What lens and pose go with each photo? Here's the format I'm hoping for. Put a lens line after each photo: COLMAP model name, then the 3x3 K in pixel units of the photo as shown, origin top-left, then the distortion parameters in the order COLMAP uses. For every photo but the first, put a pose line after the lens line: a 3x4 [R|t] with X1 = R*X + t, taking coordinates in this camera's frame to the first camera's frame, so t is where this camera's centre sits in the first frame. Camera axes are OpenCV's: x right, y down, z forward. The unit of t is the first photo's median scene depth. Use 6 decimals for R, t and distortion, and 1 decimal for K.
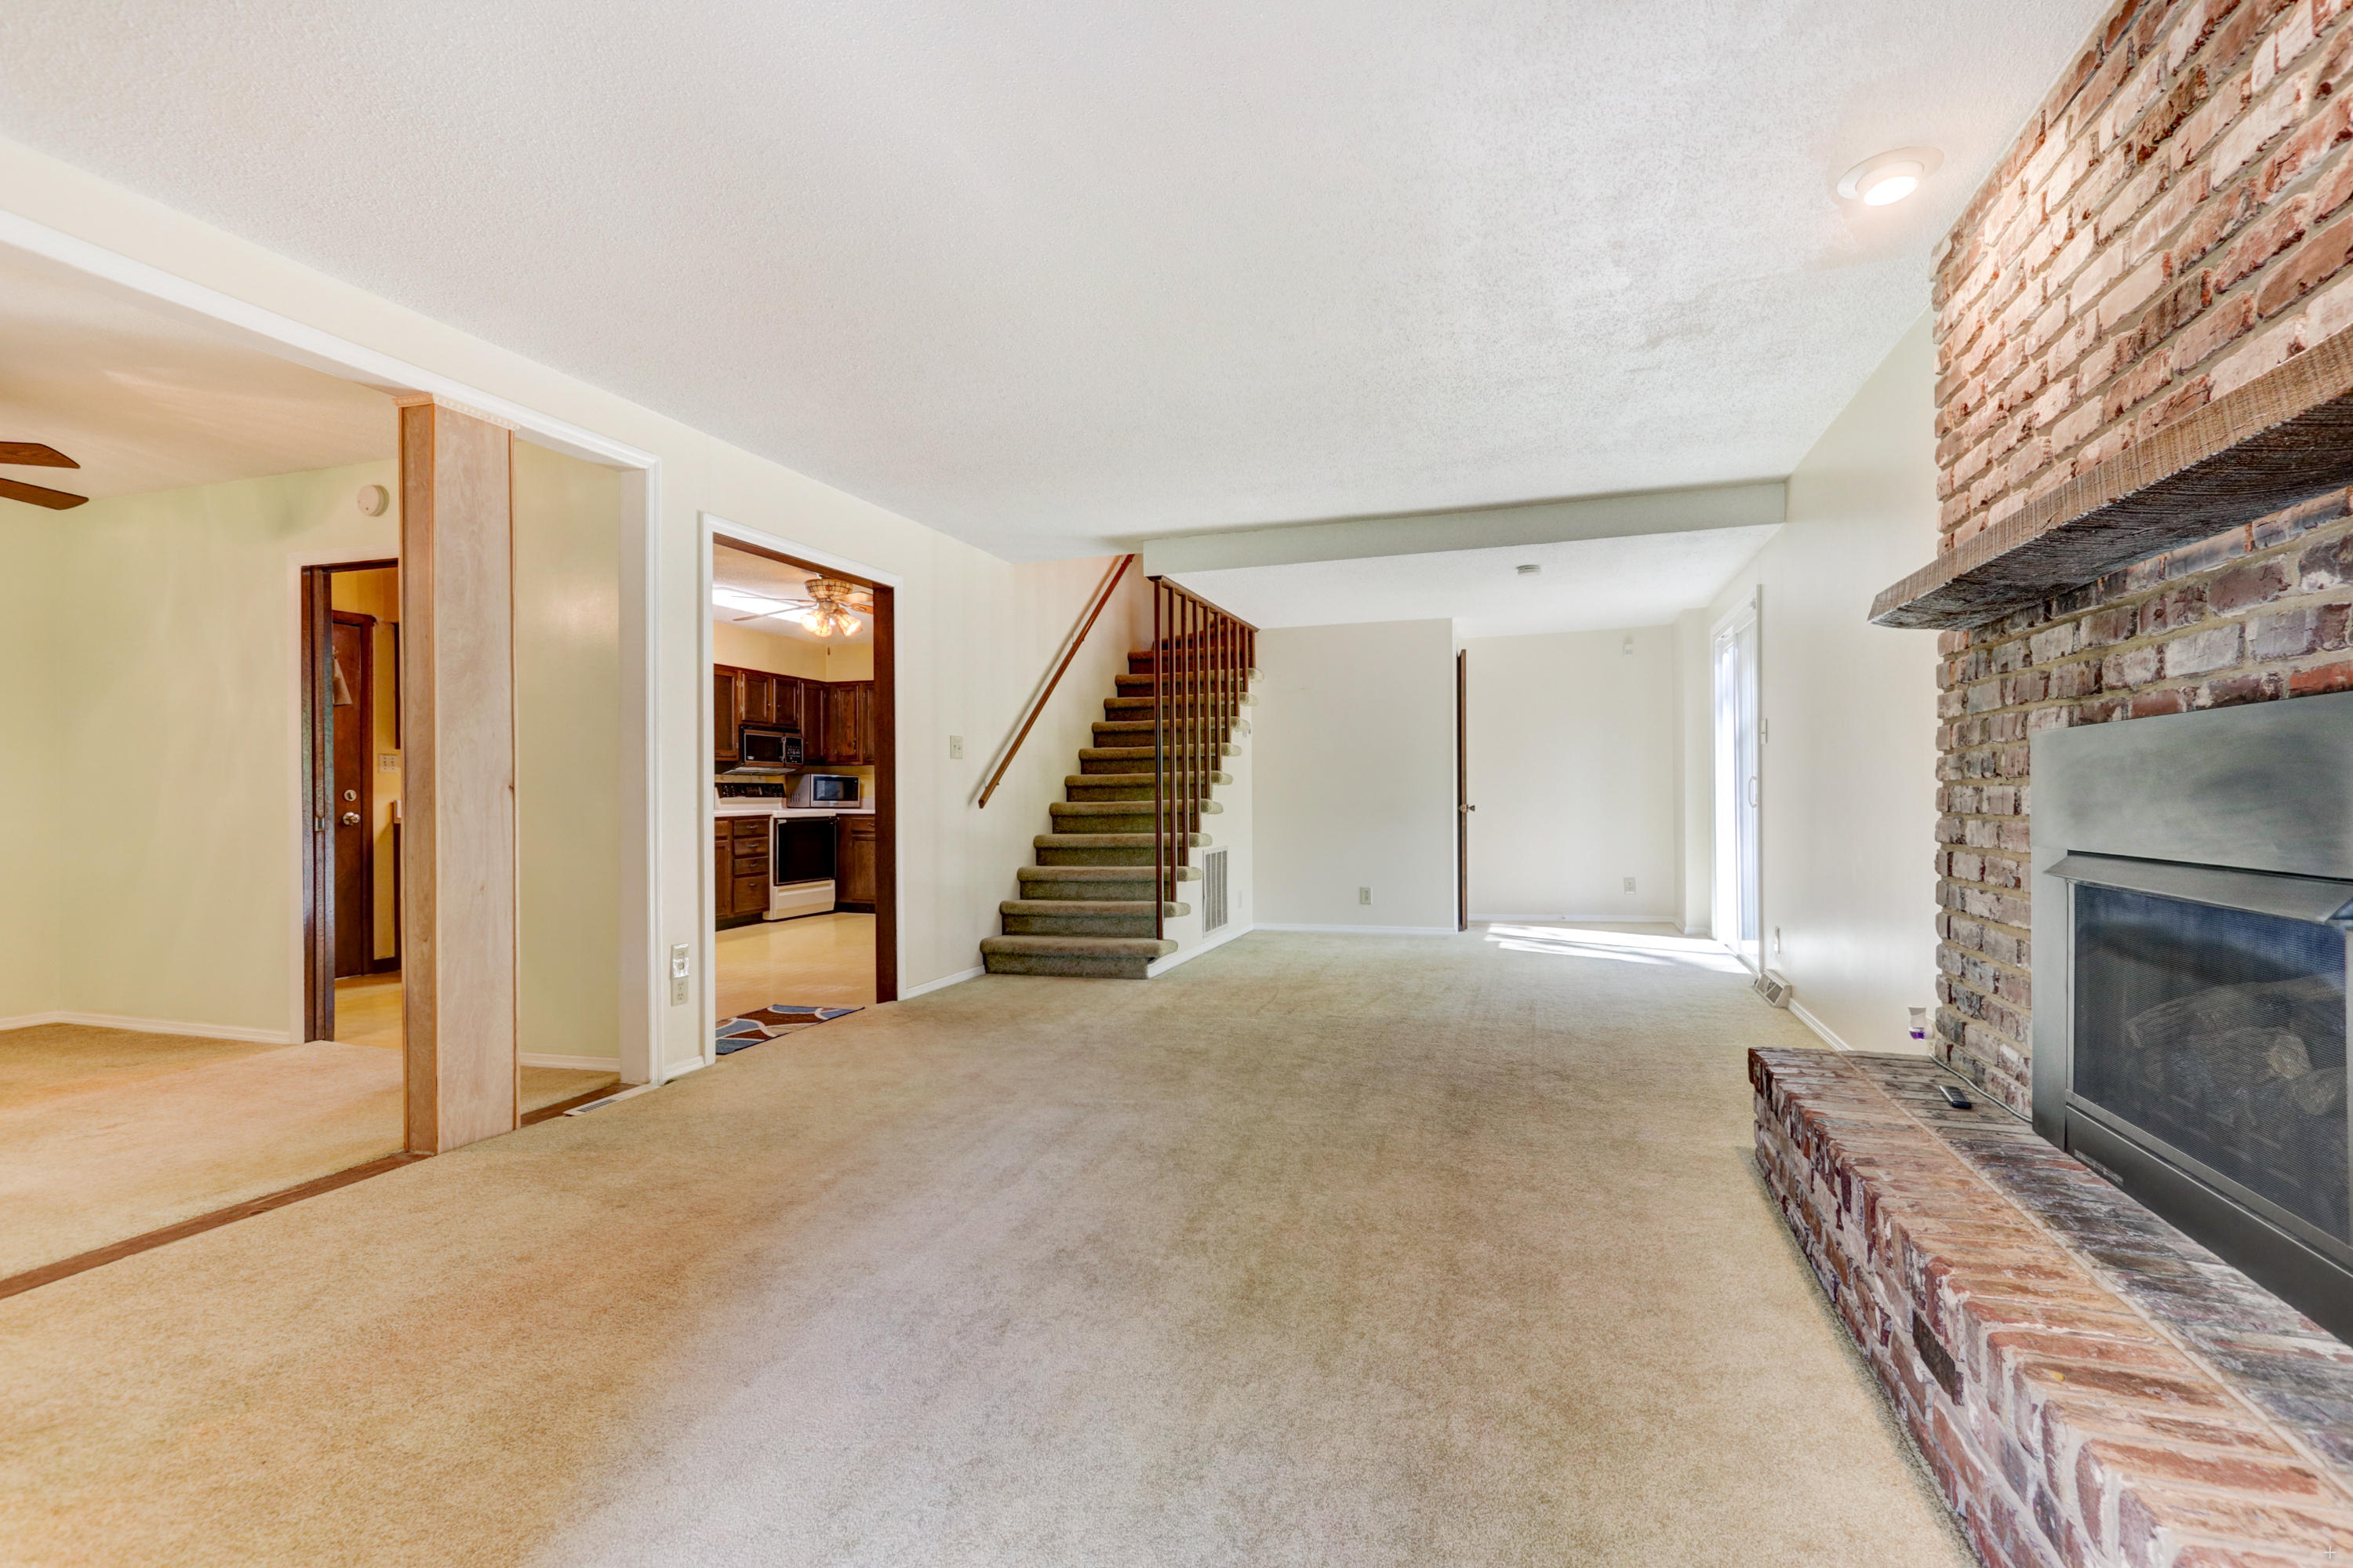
lens RADIAL K [[1077.2, 0, 1170.5], [0, 1077.2, 792.1], [0, 0, 1]] dist [0.016770, 0.000384]
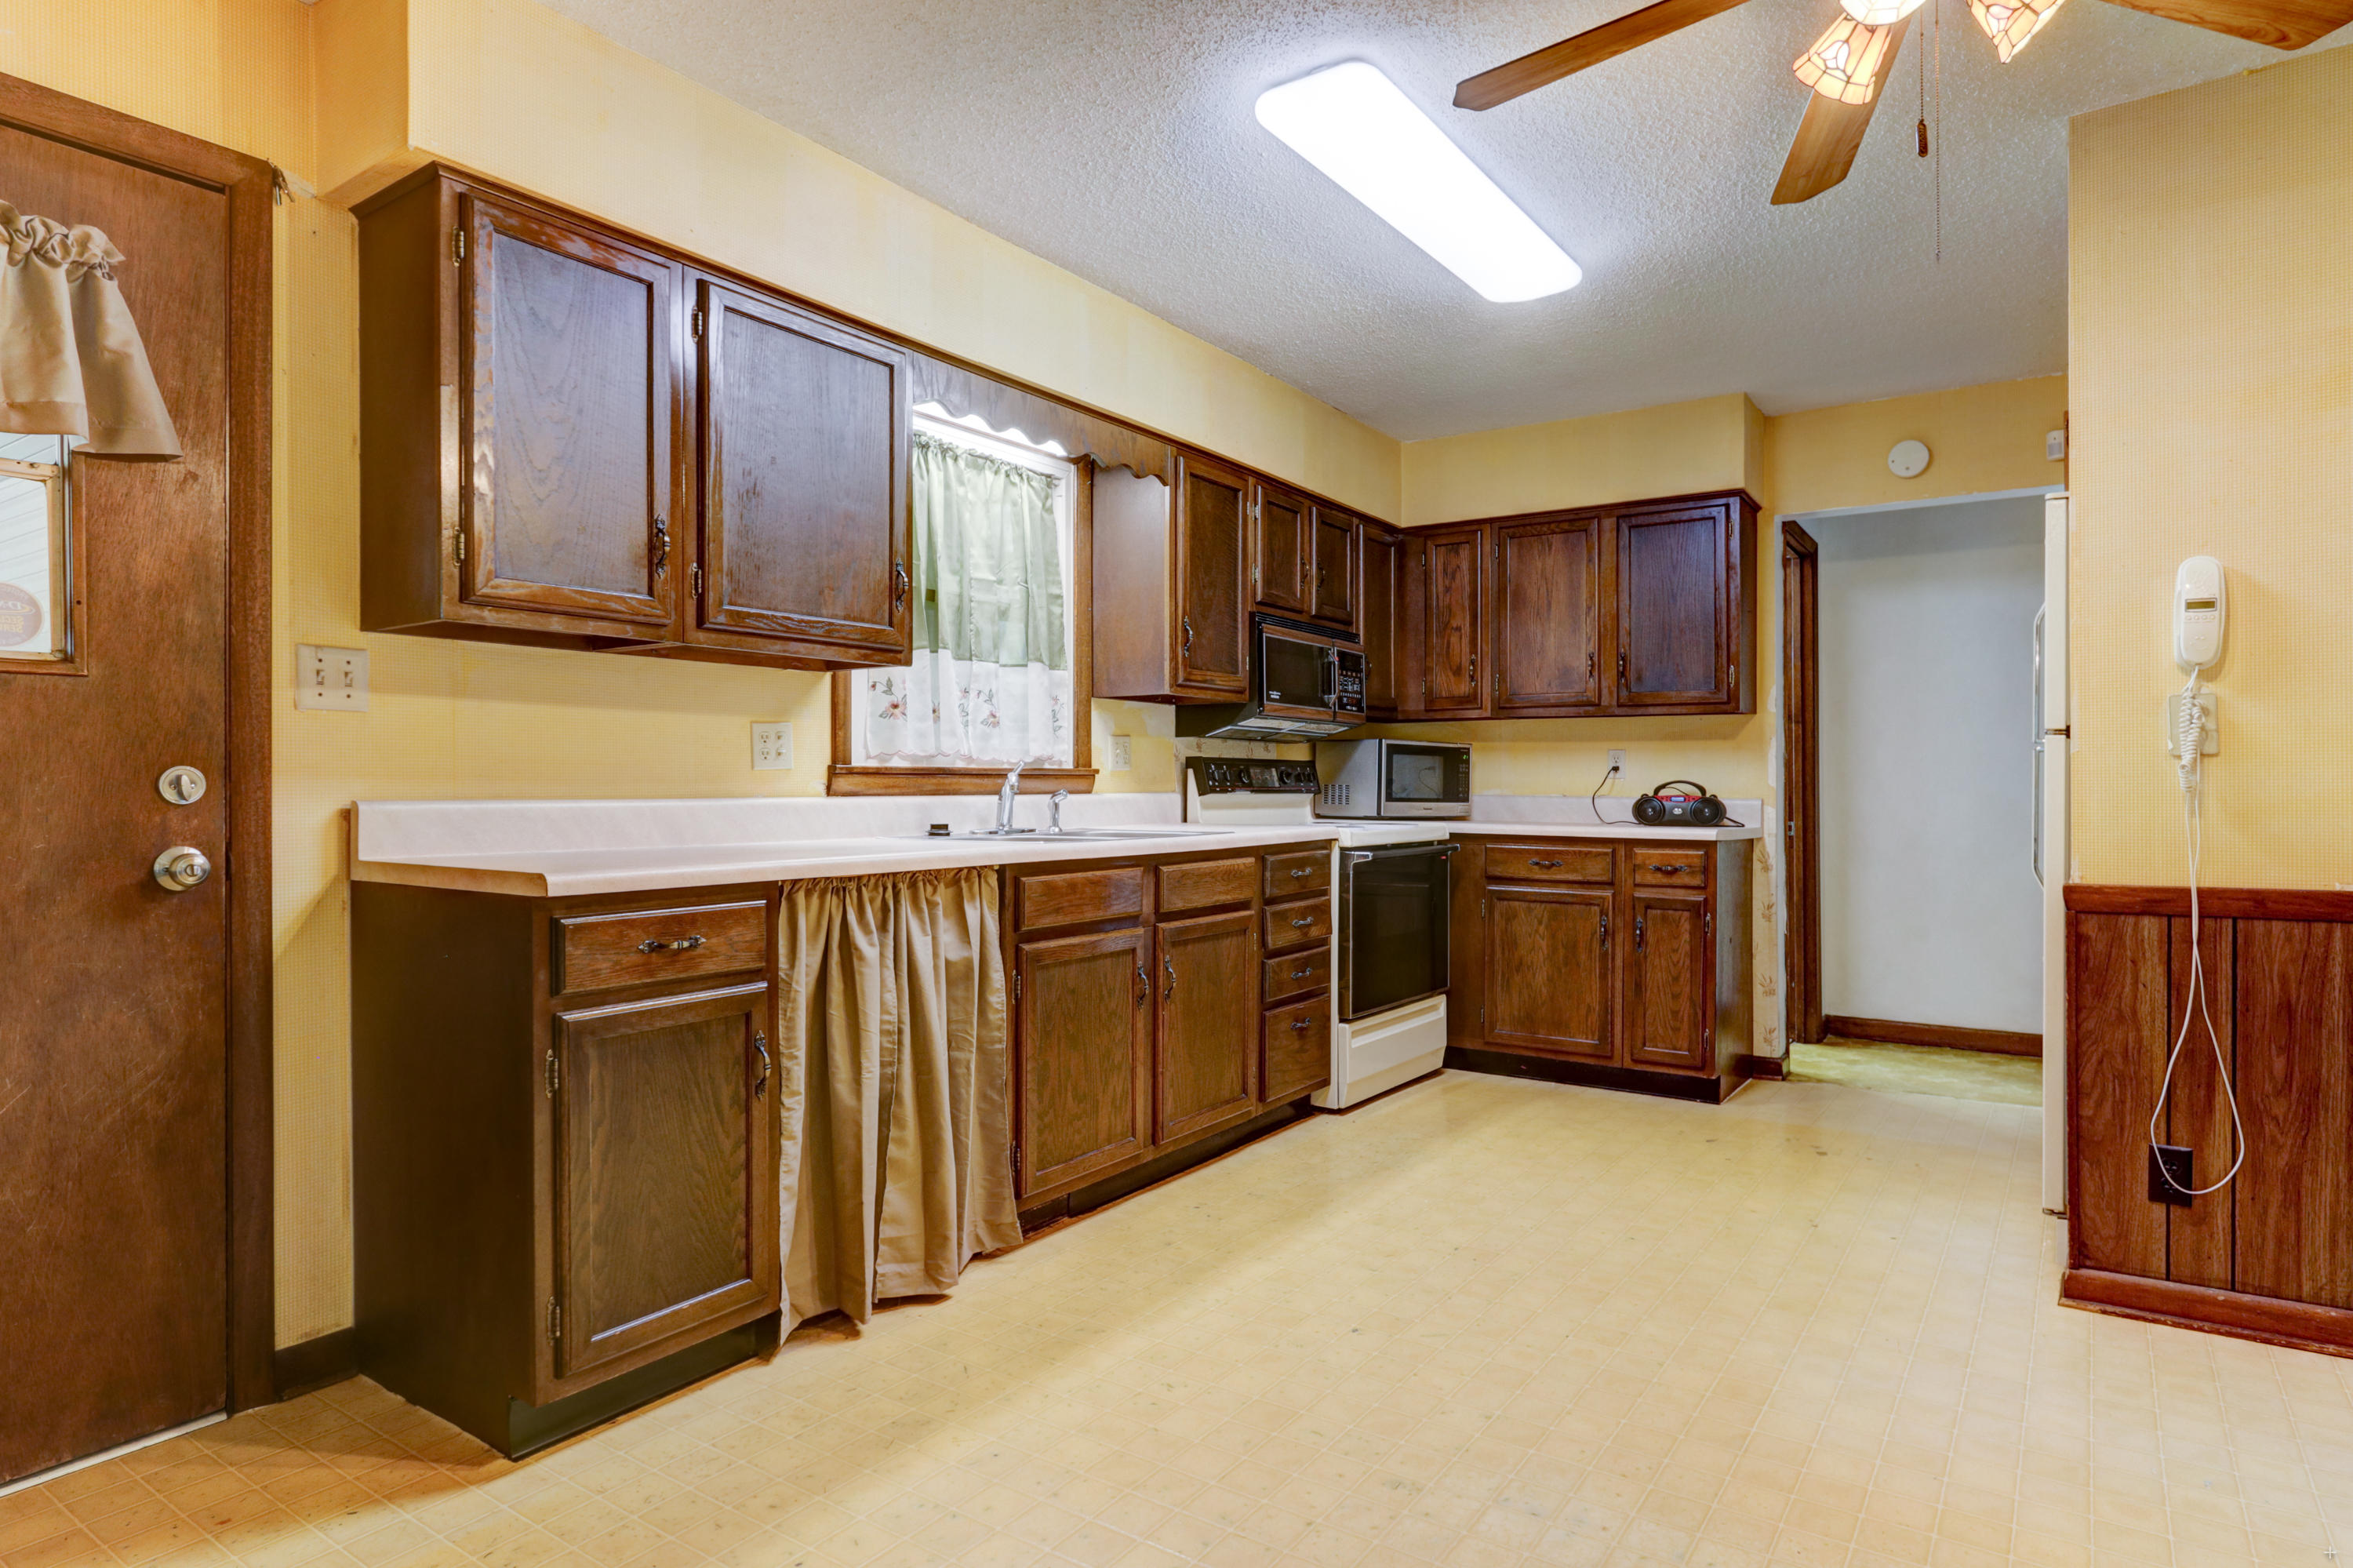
lens RADIAL K [[1314.3, 0, 1179.3], [0, 1314.3, 784.9], [0, 0, 1]] dist [-0.005212, -0.000444]
pose [[0.962012, 0.005722, -0.272947, -0.276237], [-0.005283, 0.999983, 0.002345, 0.000560], [0.272956, -0.000814, 0.962026, 0.497444]]
